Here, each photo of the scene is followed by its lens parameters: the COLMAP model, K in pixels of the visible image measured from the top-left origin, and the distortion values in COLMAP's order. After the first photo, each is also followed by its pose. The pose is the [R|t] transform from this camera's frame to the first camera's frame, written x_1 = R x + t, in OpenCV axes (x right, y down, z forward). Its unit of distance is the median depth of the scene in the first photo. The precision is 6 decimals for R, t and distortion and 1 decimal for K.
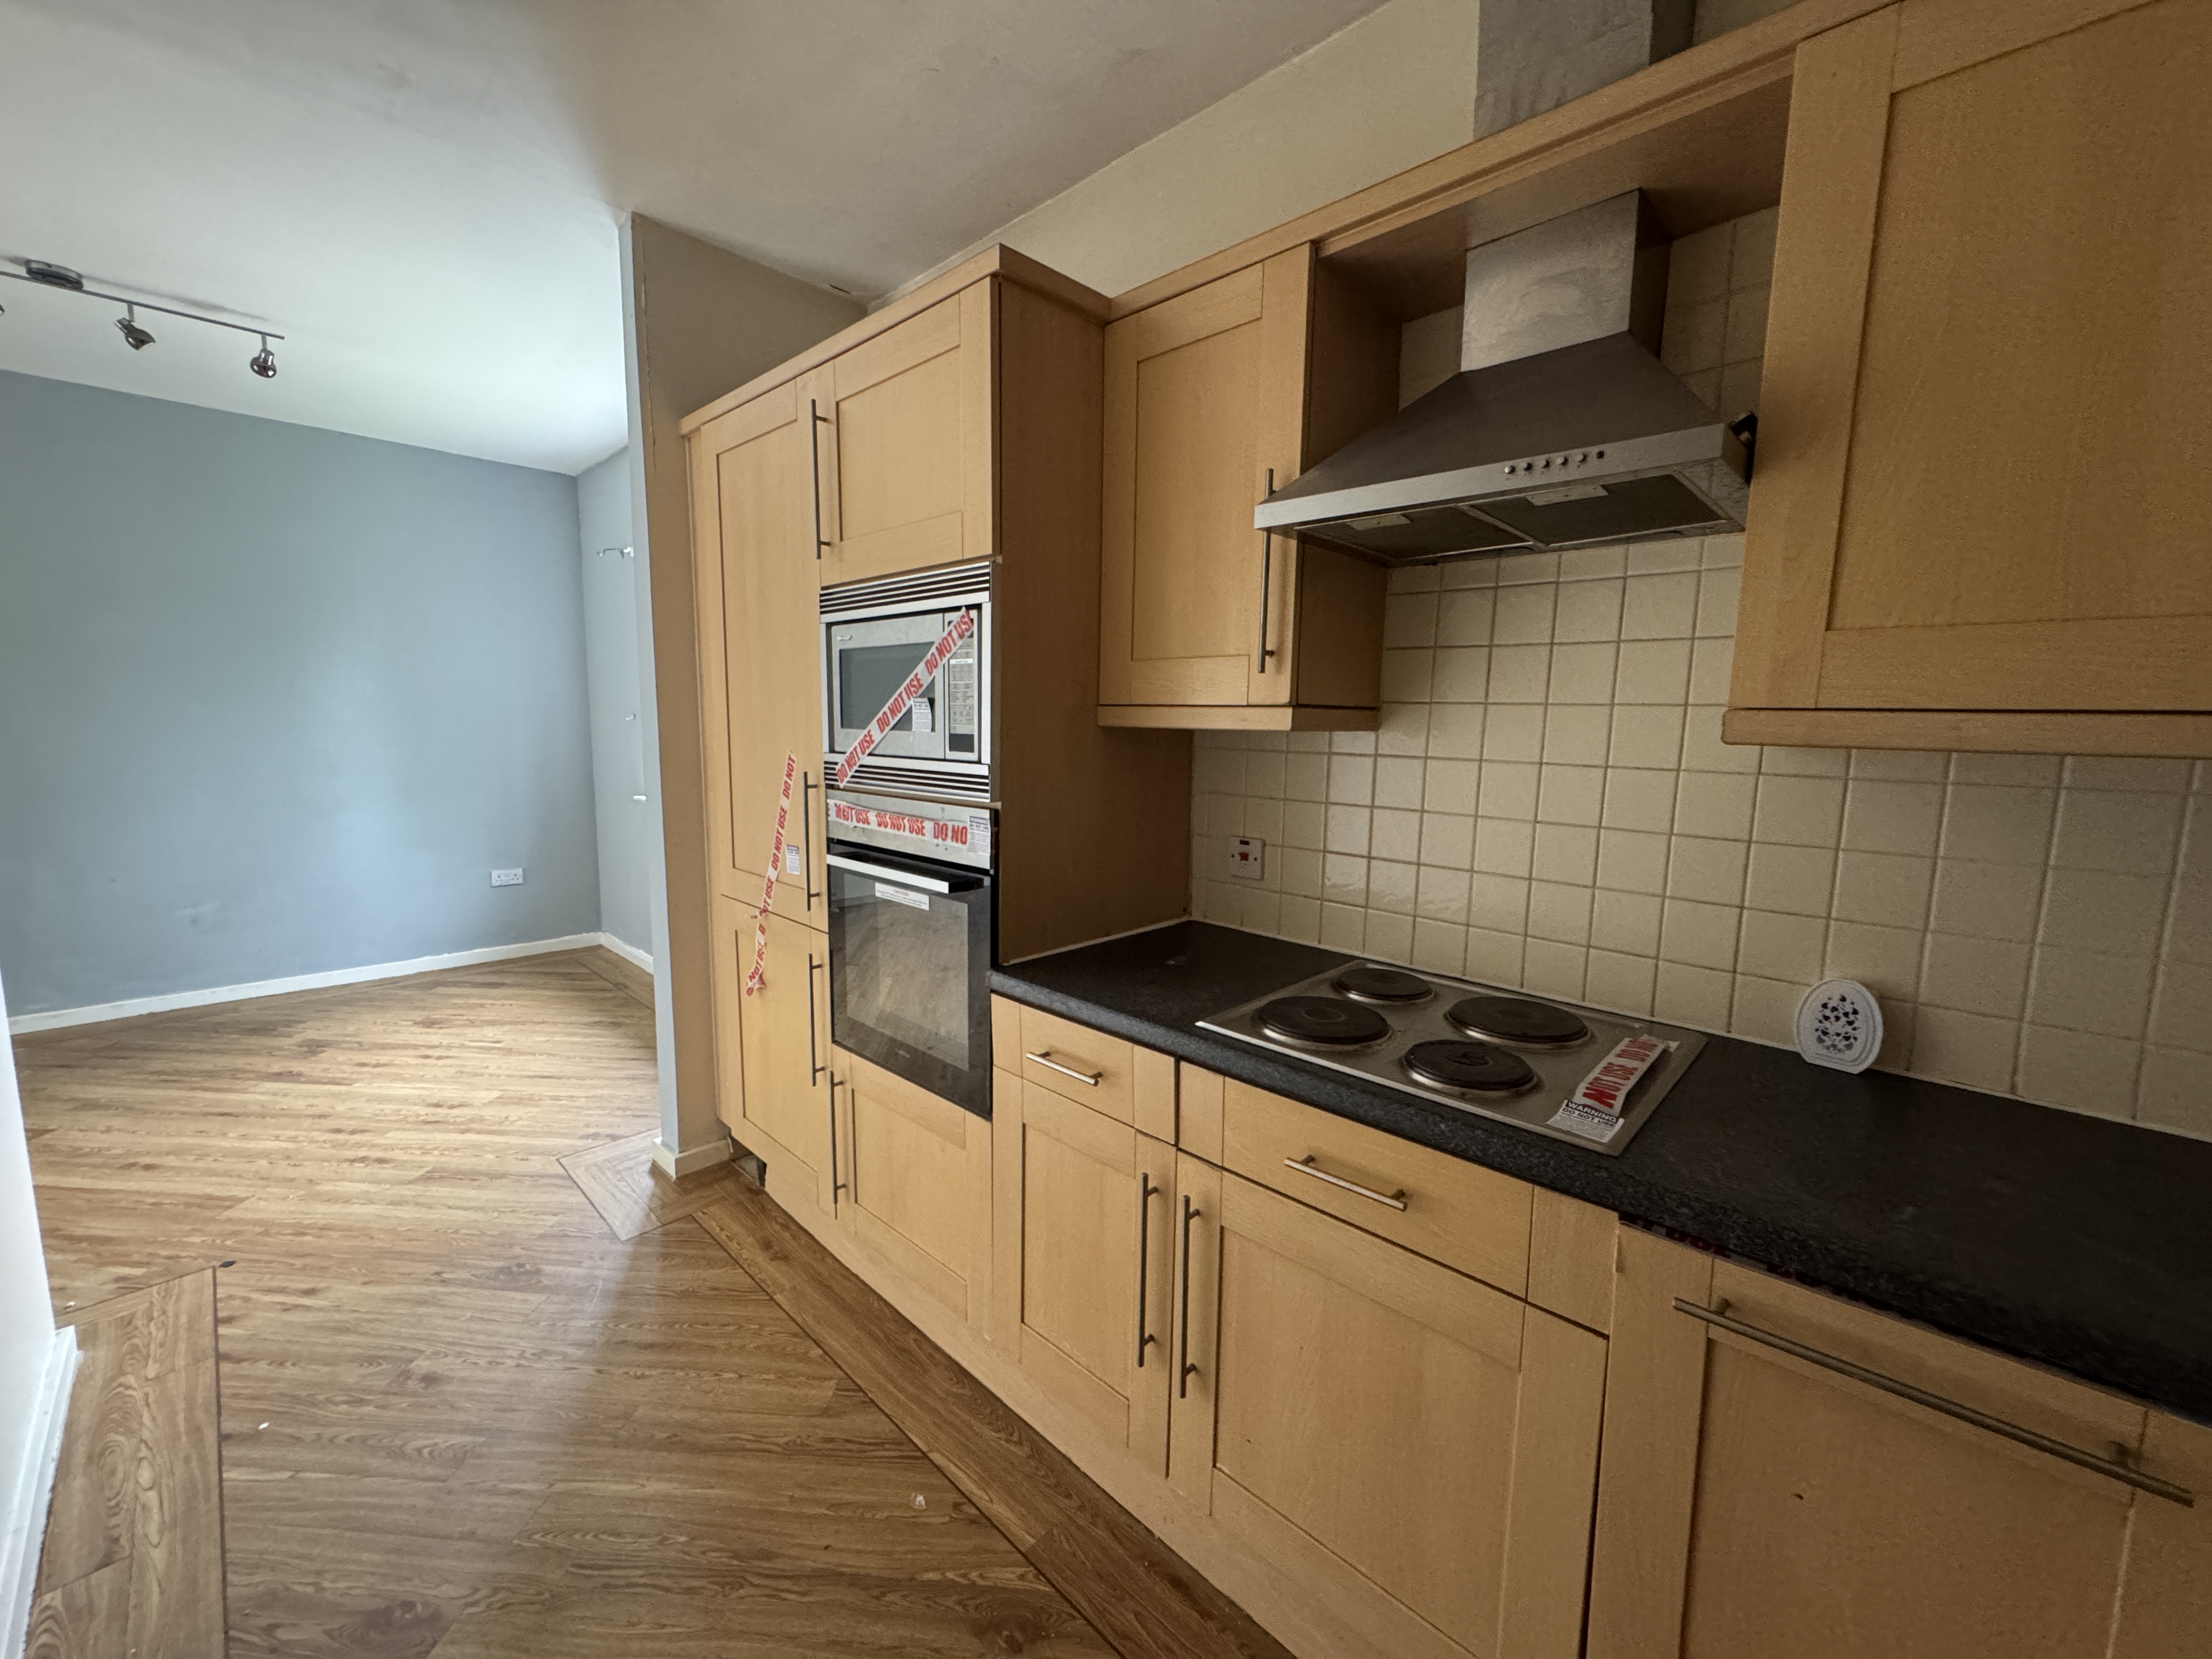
lens RADIAL K [[881.1, 0, 1105.7], [0, 881.1, 830.0], [0, 0, 1]] dist [-0.000588, -0.000063]
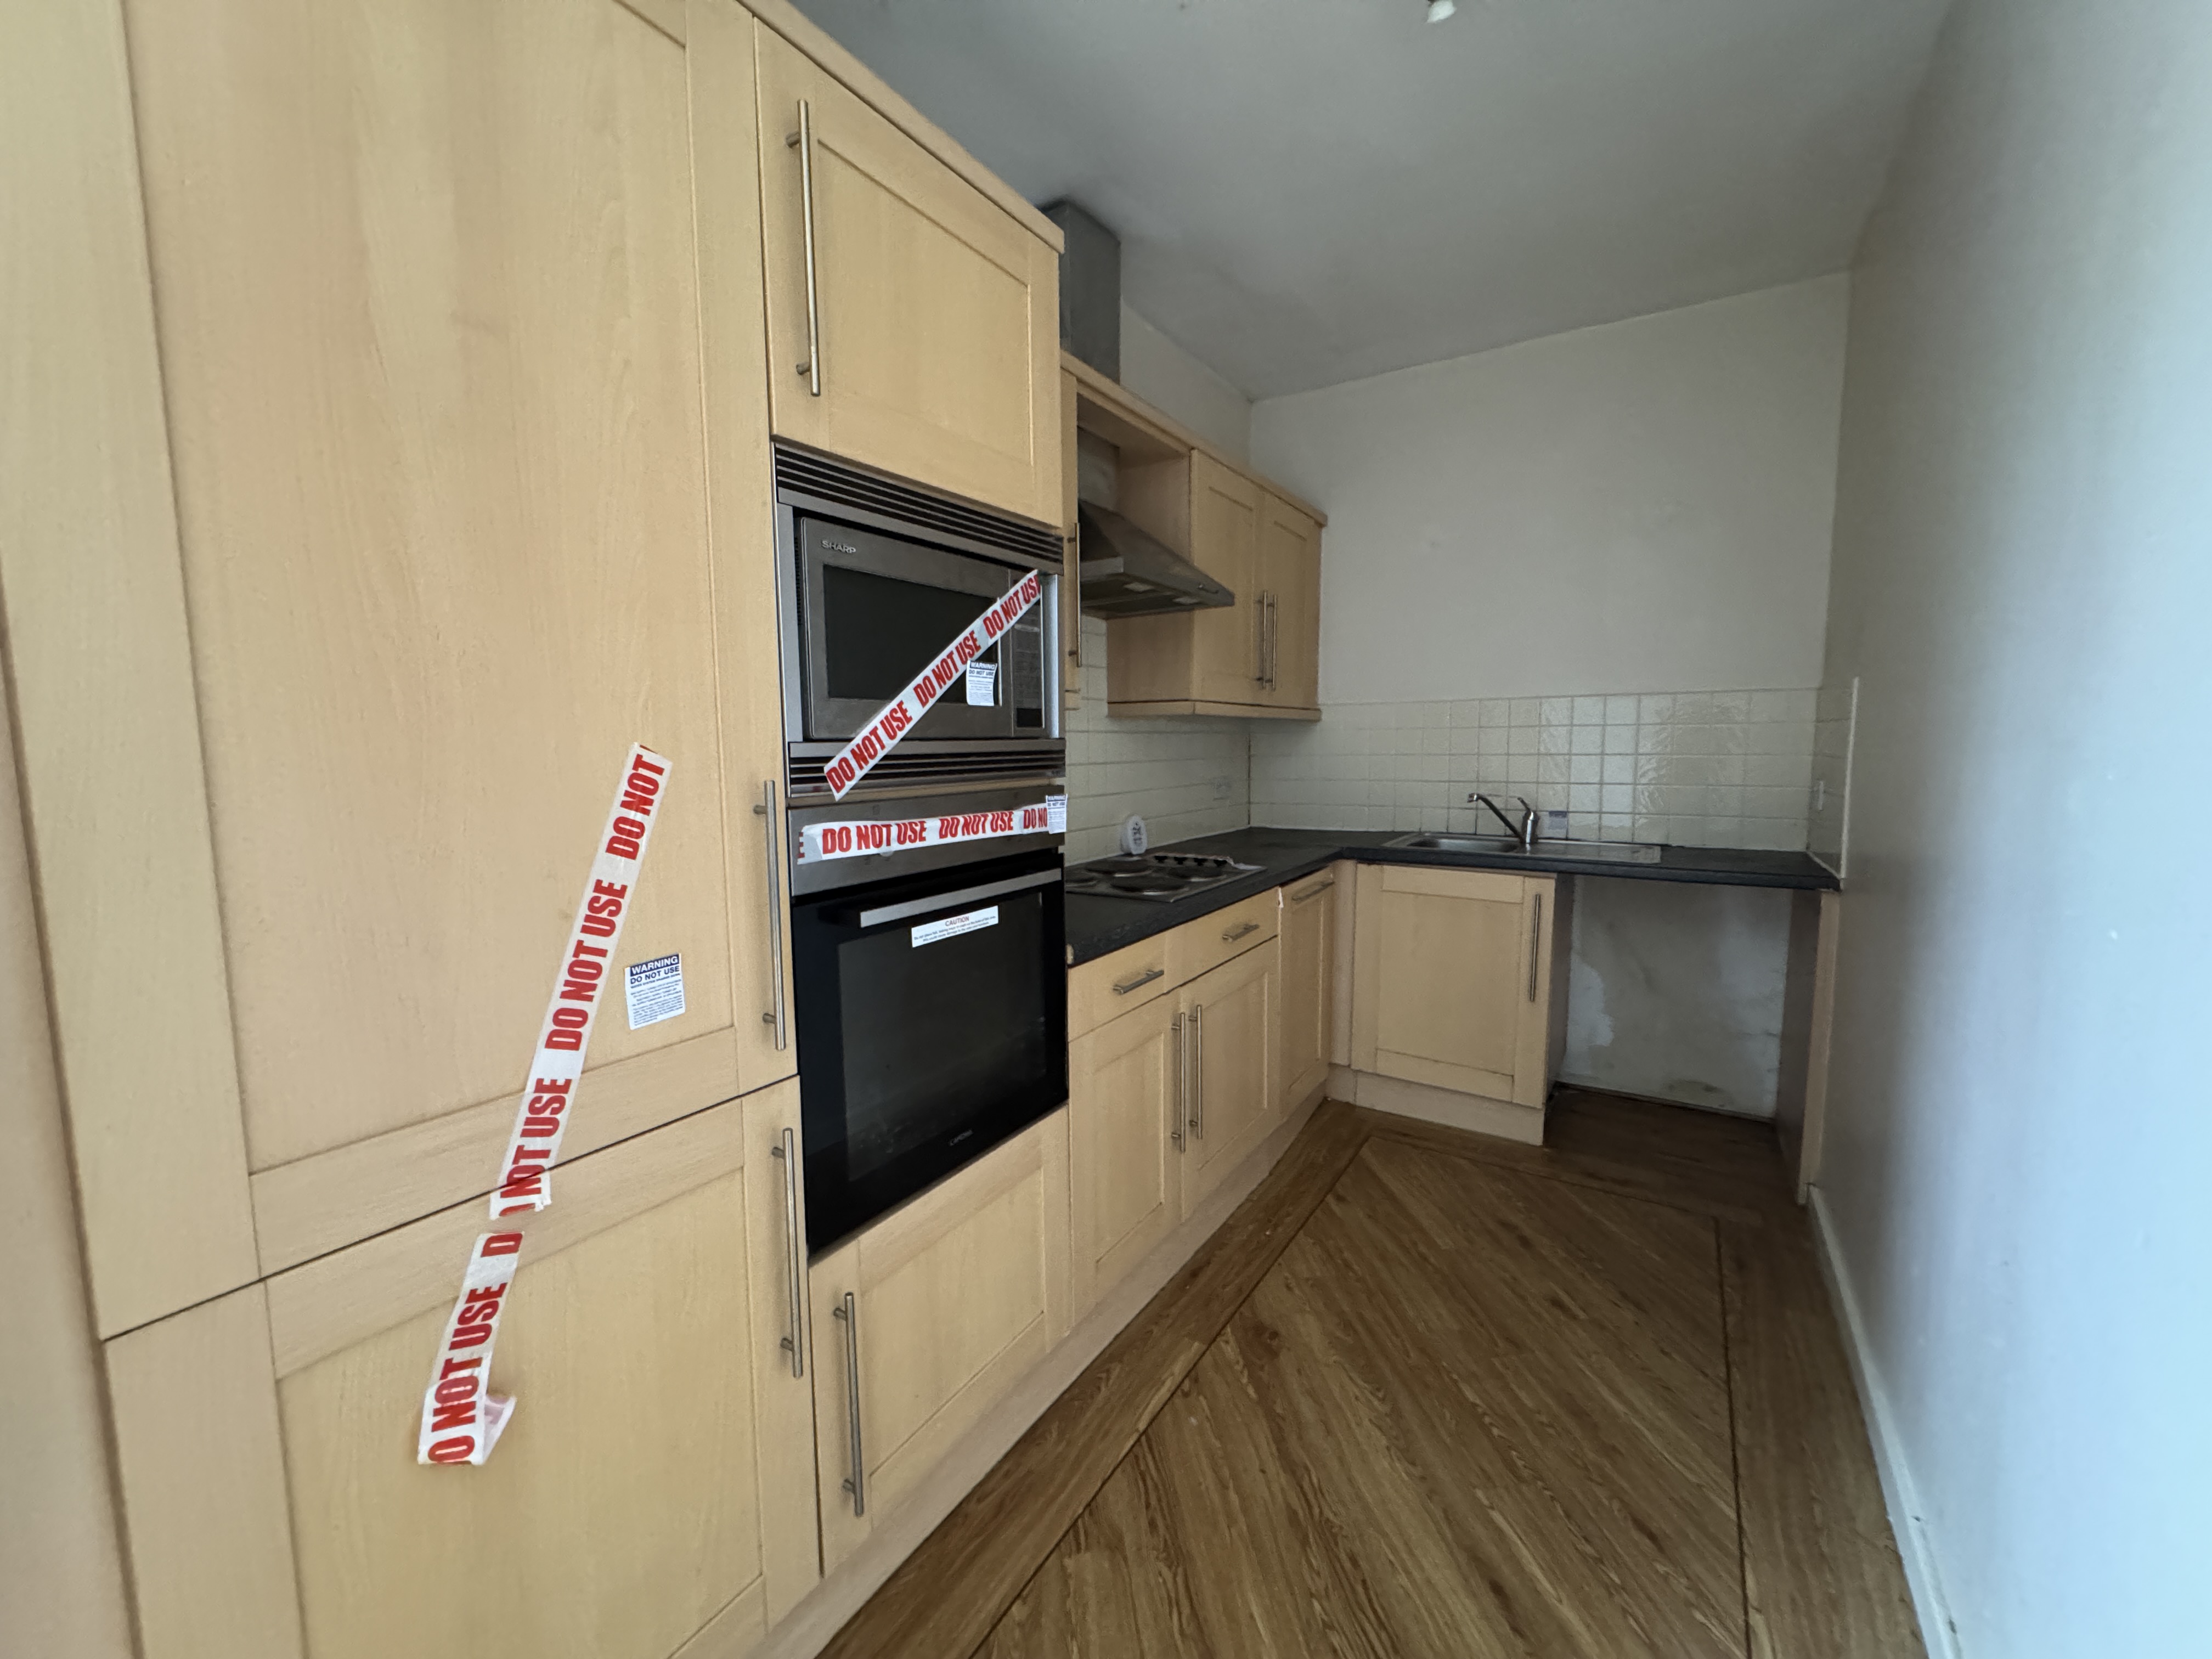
lens RADIAL K [[881.1, 0, 1105.7], [0, 881.1, 826.3], [0, 0, 1]] dist [-0.000588, -0.000063]
pose [[-0.197075, -0.111200, 0.974061, -1.041525], [0.130778, 0.981686, 0.138530, -0.100997], [-0.971627, 0.154687, -0.178924, 1.065100]]
